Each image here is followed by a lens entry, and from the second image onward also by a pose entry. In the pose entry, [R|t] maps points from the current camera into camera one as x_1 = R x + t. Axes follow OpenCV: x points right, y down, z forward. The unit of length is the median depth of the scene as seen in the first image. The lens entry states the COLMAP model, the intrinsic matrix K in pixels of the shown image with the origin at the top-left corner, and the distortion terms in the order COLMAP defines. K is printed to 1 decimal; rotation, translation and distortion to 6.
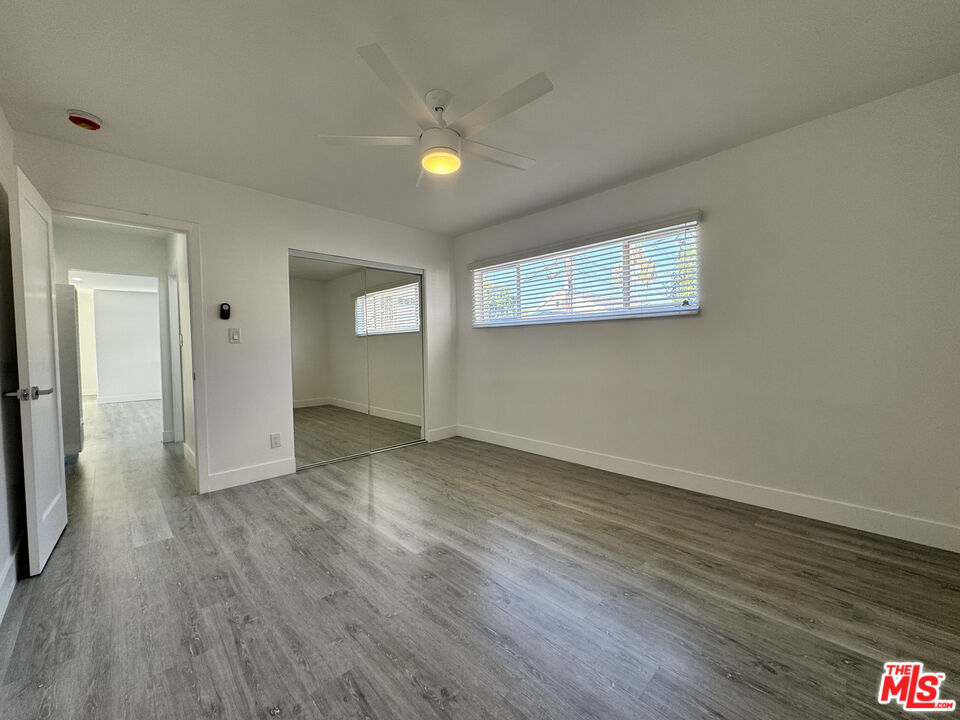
lens RADIAL K [[383.7, 0, 476.9], [0, 383.7, 356.6], [0, 0, 1]] dist [-0.001785, 0.000234]
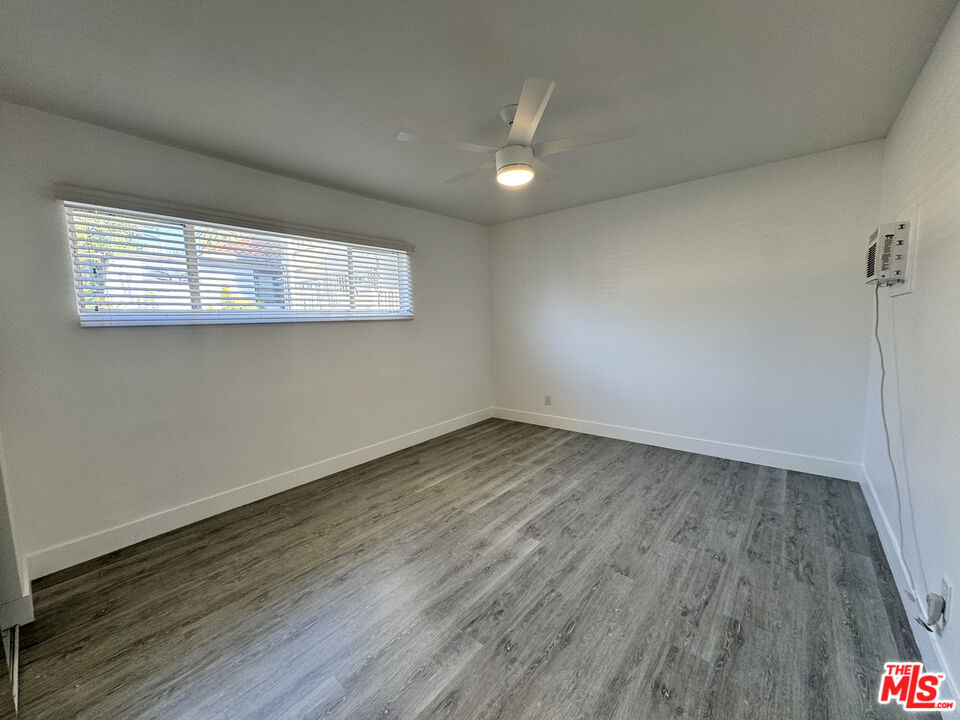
lens RADIAL K [[383.7, 0, 476.7], [0, 383.7, 364.1], [0, 0, 1]] dist [-0.001785, 0.000234]
pose [[-0.107280, -0.096509, 0.989534, -1.091872], [0.060177, 0.992823, 0.103354, -0.102338], [-0.992406, 0.070635, -0.100702, 1.170750]]
